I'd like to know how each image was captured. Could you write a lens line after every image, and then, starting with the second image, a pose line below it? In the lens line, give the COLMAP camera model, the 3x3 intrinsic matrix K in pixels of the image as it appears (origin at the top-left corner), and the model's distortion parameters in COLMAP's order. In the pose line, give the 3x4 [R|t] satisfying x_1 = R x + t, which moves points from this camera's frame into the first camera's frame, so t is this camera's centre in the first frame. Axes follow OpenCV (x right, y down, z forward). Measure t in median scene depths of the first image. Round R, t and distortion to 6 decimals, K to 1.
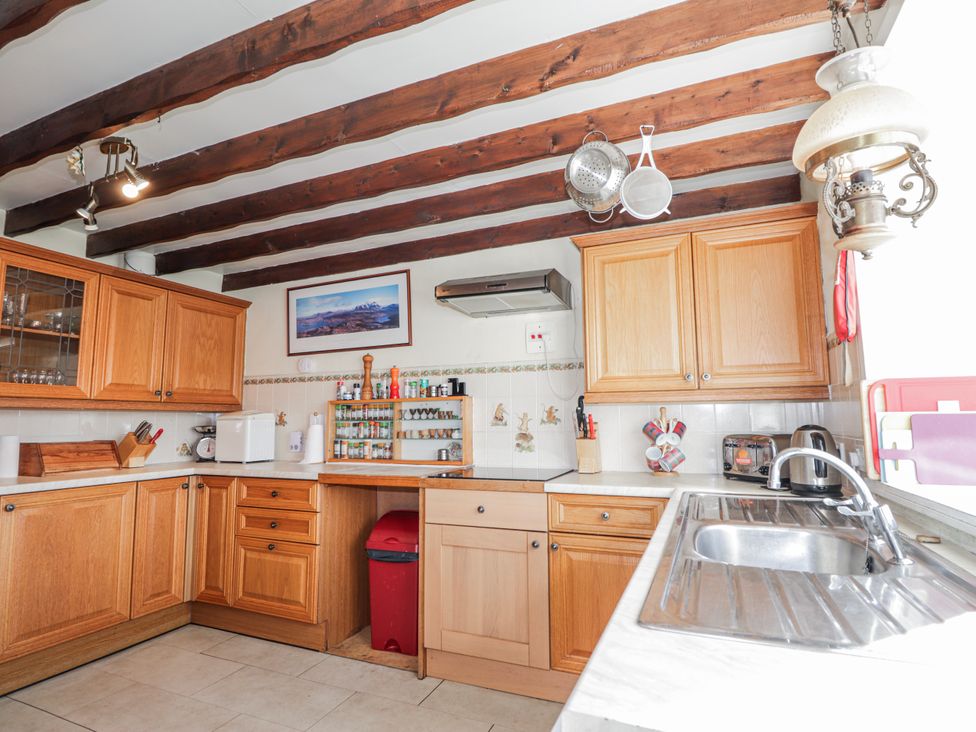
lens RADIAL K [[509.3, 0, 491.7], [0, 509.3, 364.2], [0, 0, 1]] dist [0.001826, -0.015502]
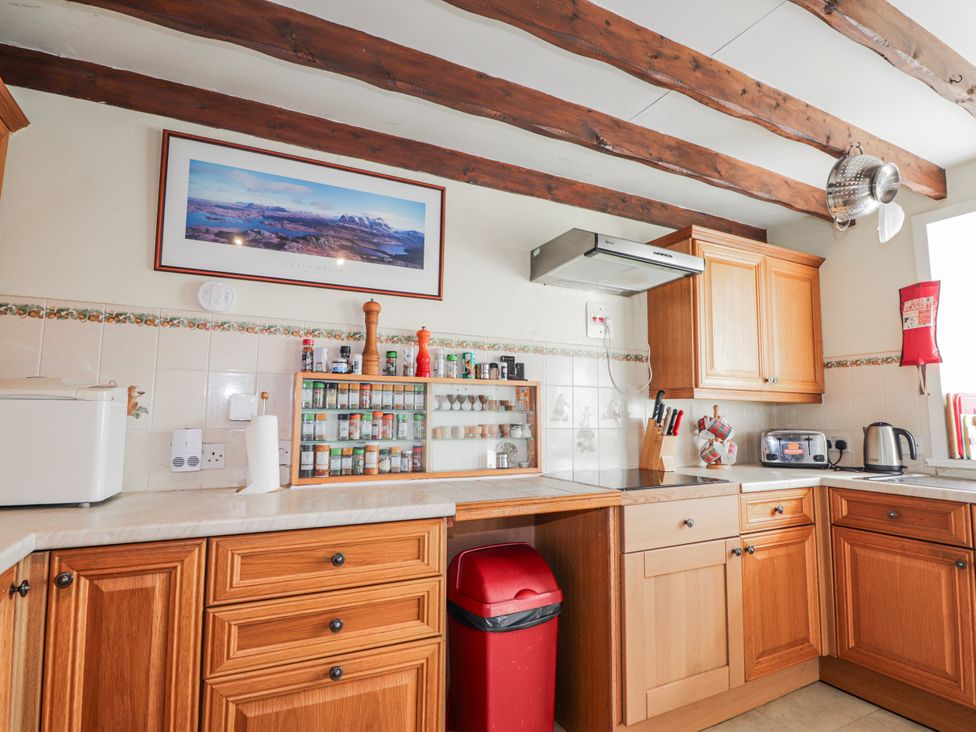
lens RADIAL K [[509.3, 0, 491.7], [0, 509.3, 364.2], [0, 0, 1]] dist [0.001826, -0.015502]
pose [[0.644572, 0.091073, 0.759100, -0.612953], [-0.100696, 0.994343, -0.033793, 0.062583], [-0.757884, -0.054656, 0.650096, 0.503795]]
